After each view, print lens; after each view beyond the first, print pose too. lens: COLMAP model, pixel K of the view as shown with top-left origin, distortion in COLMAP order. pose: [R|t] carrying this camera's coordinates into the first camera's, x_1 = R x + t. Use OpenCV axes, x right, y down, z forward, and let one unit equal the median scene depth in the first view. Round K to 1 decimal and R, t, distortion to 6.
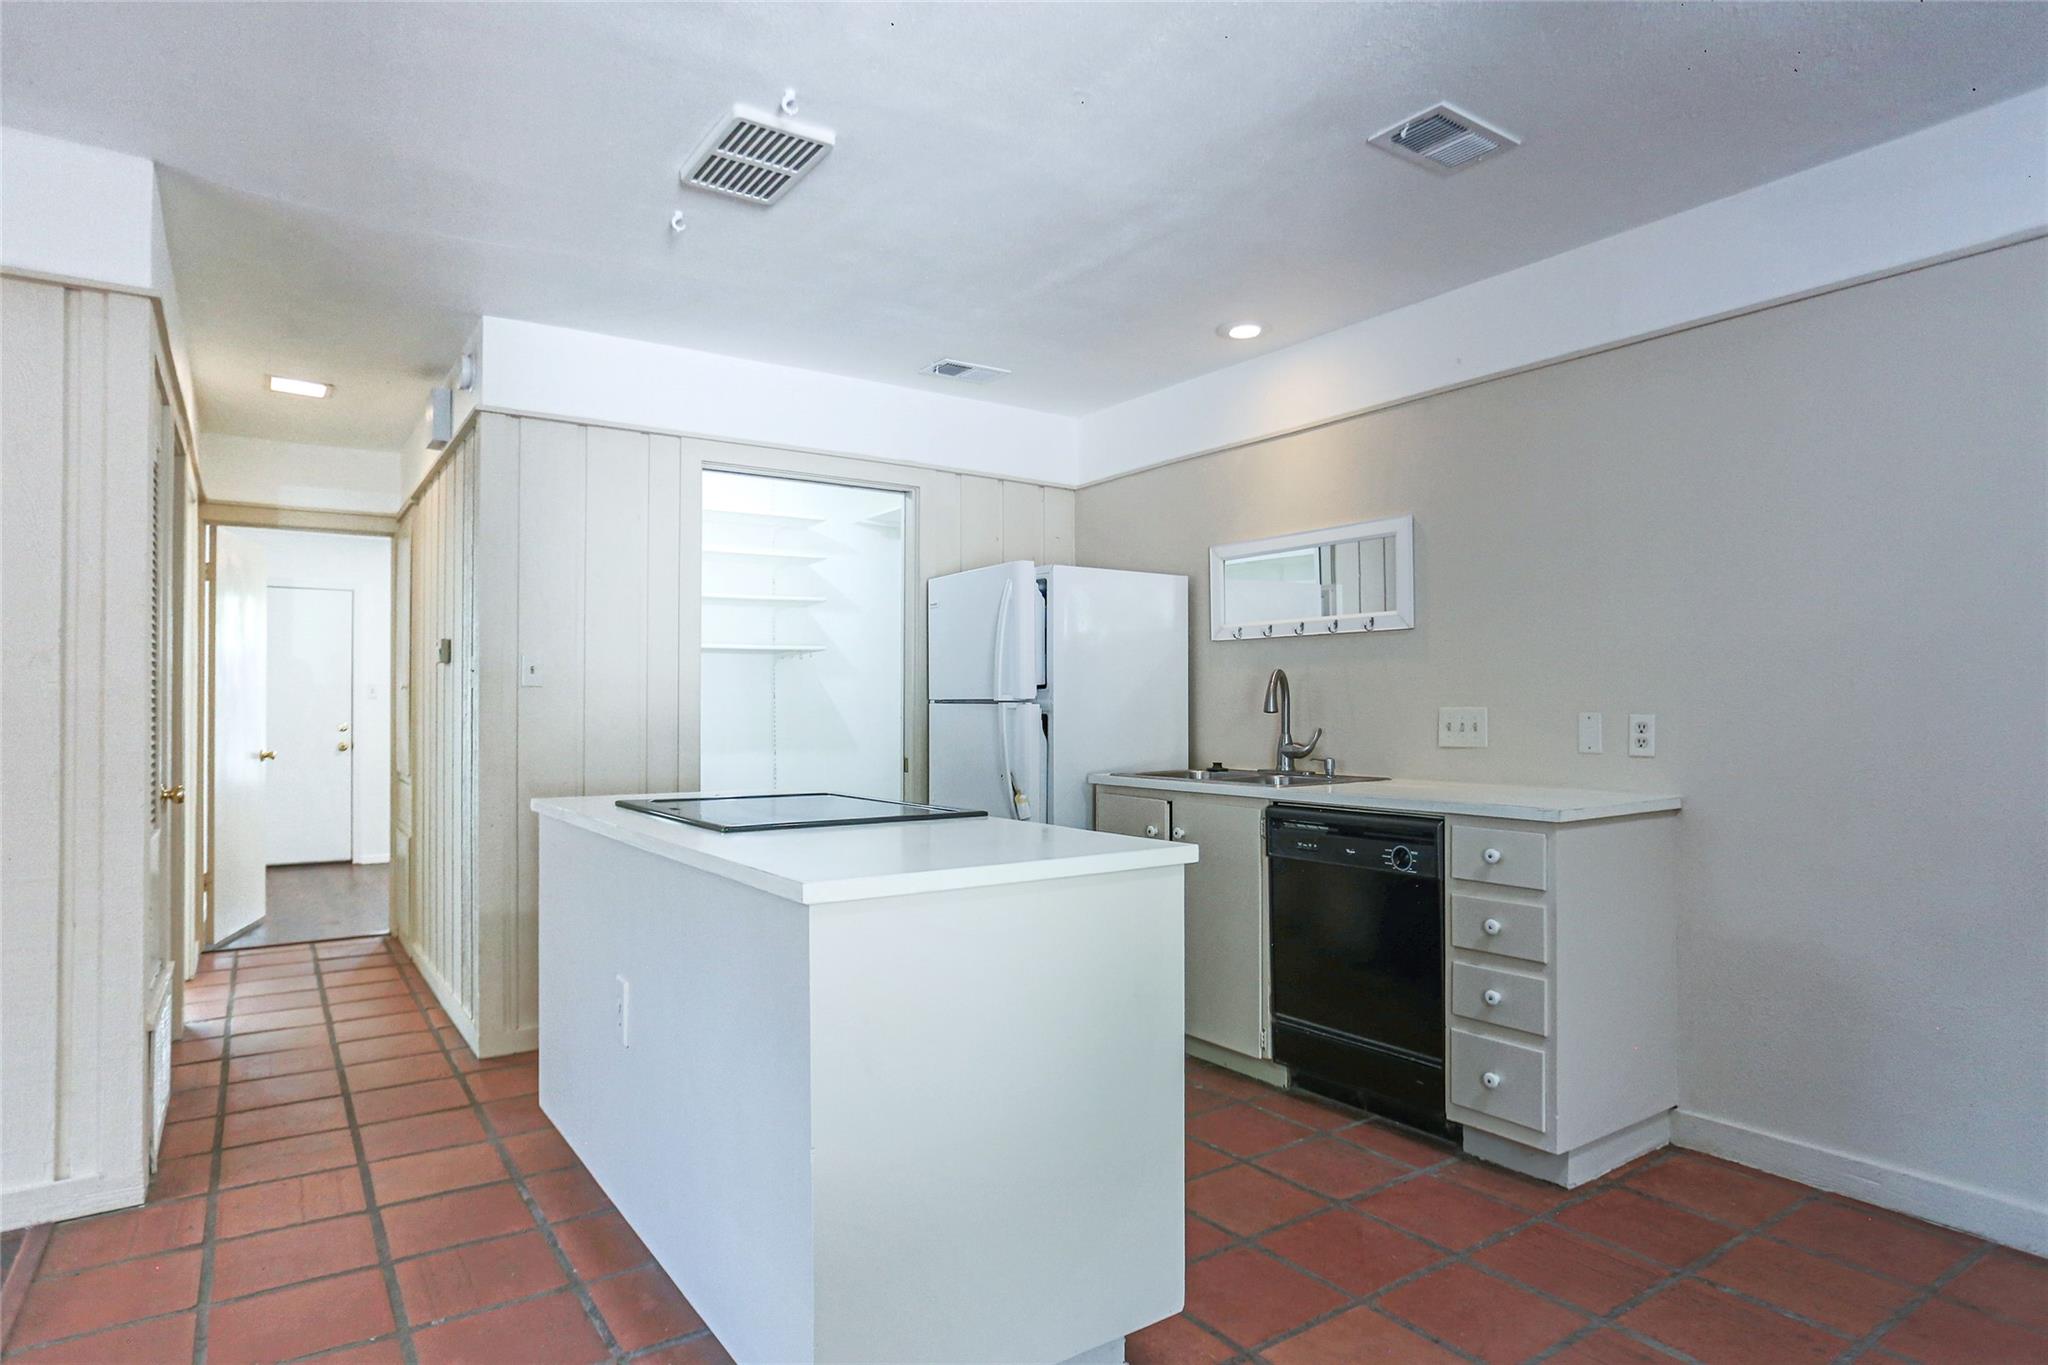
lens RADIAL K [[1147.8, 0, 1016.9], [0, 1147.8, 694.9], [0, 0, 1]] dist [-0.017365, 0.009012]
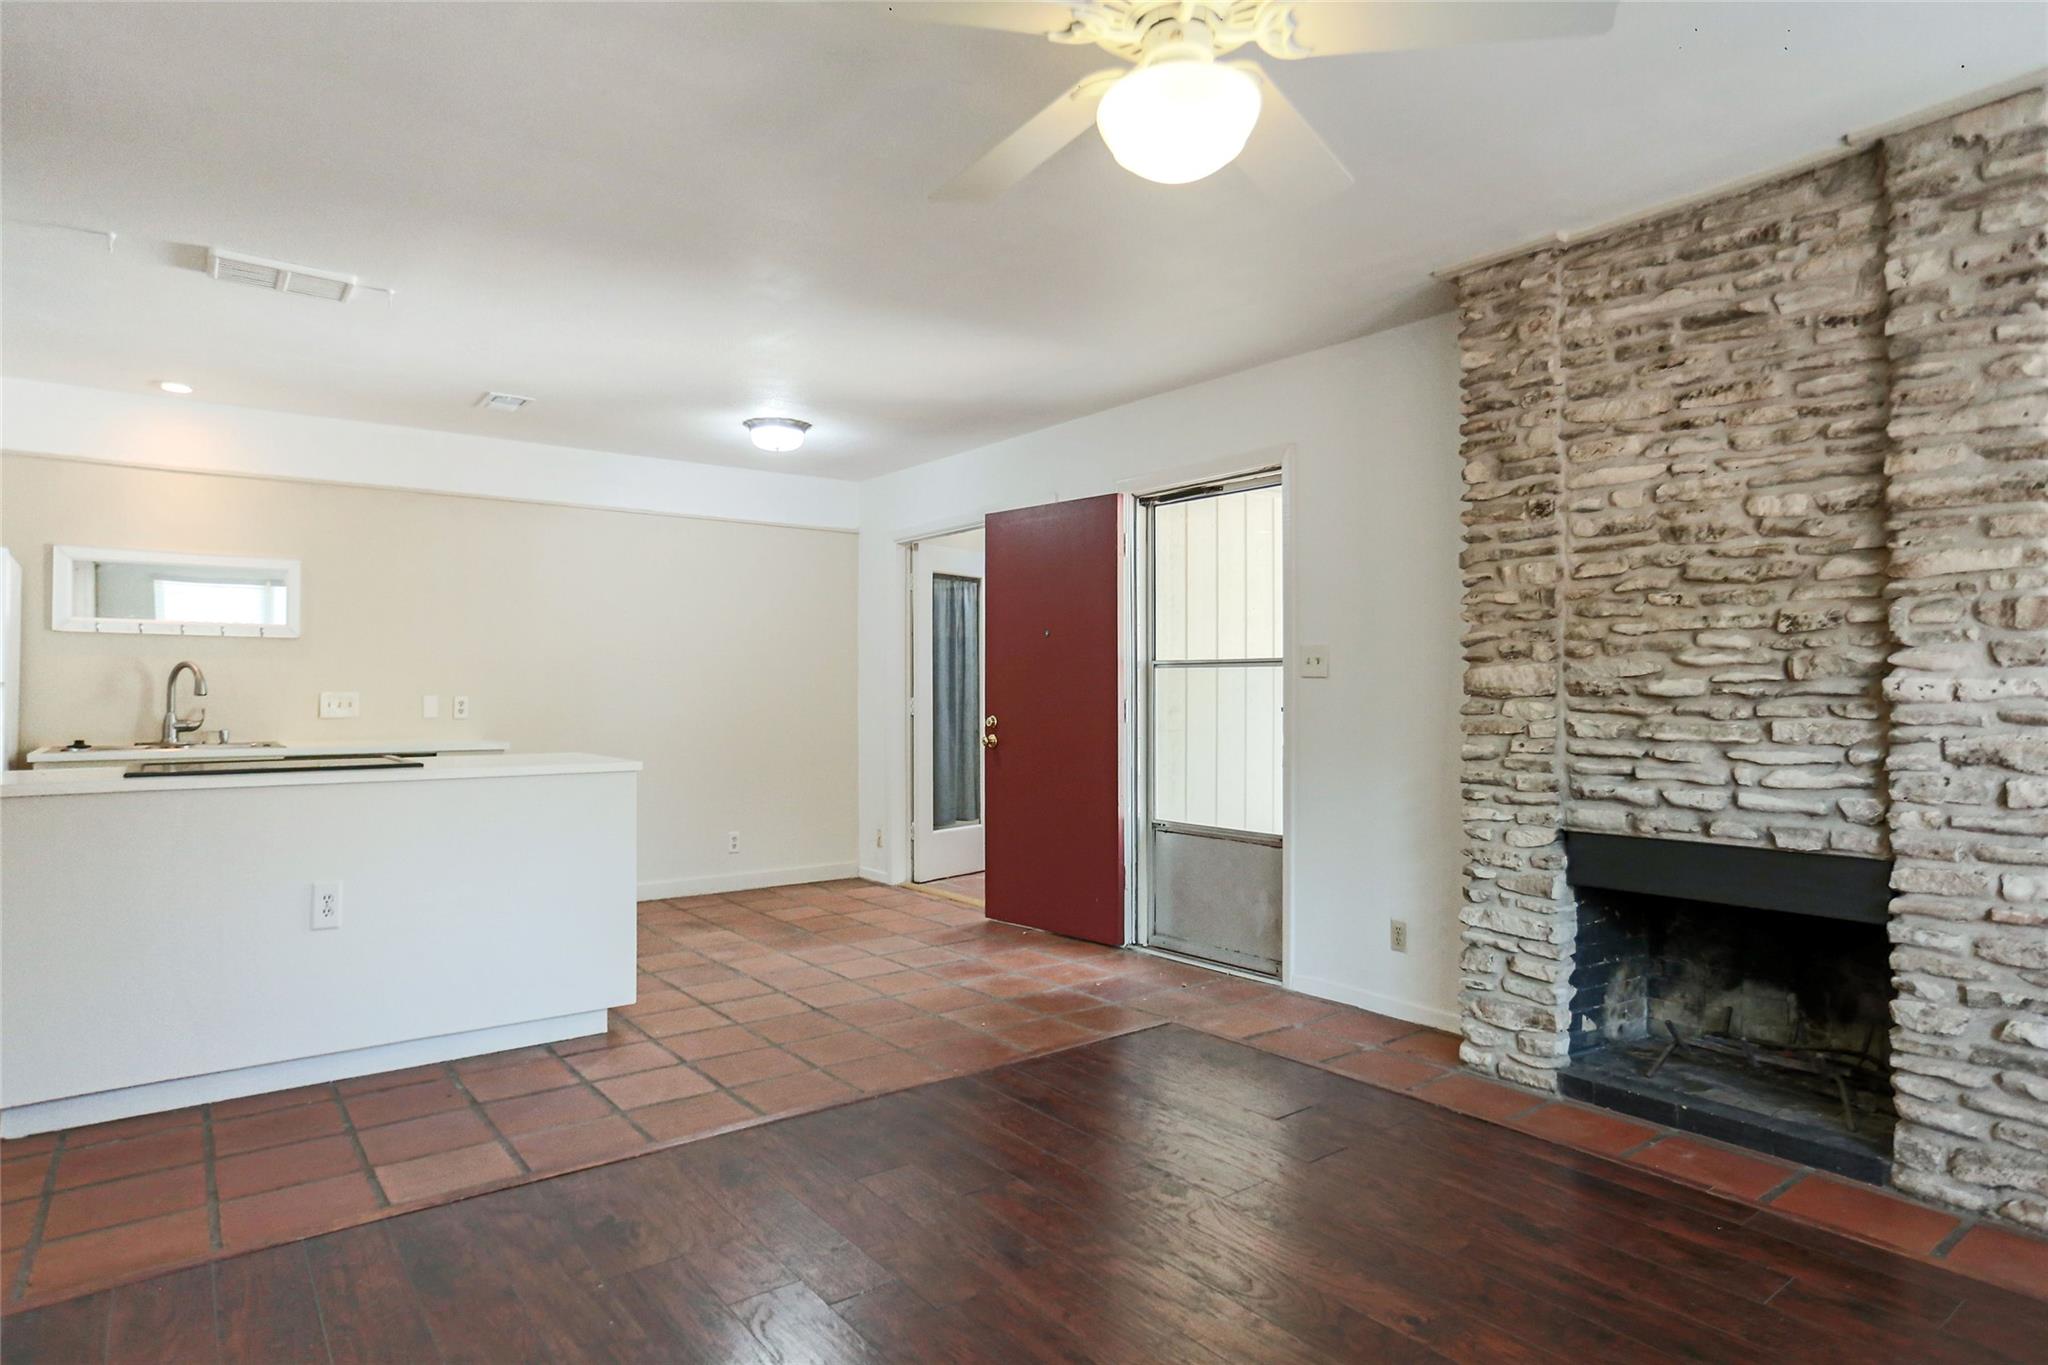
lens RADIAL K [[1147.8, 0, 1021.3], [0, 1147.8, 670.1], [0, 0, 1]] dist [-0.017365, 0.009012]
pose [[-0.056419, 0.032639, 0.997874, -1.155823], [-0.007955, 0.999419, -0.033139, 0.024027], [-0.998375, -0.009808, -0.056127, 0.160041]]
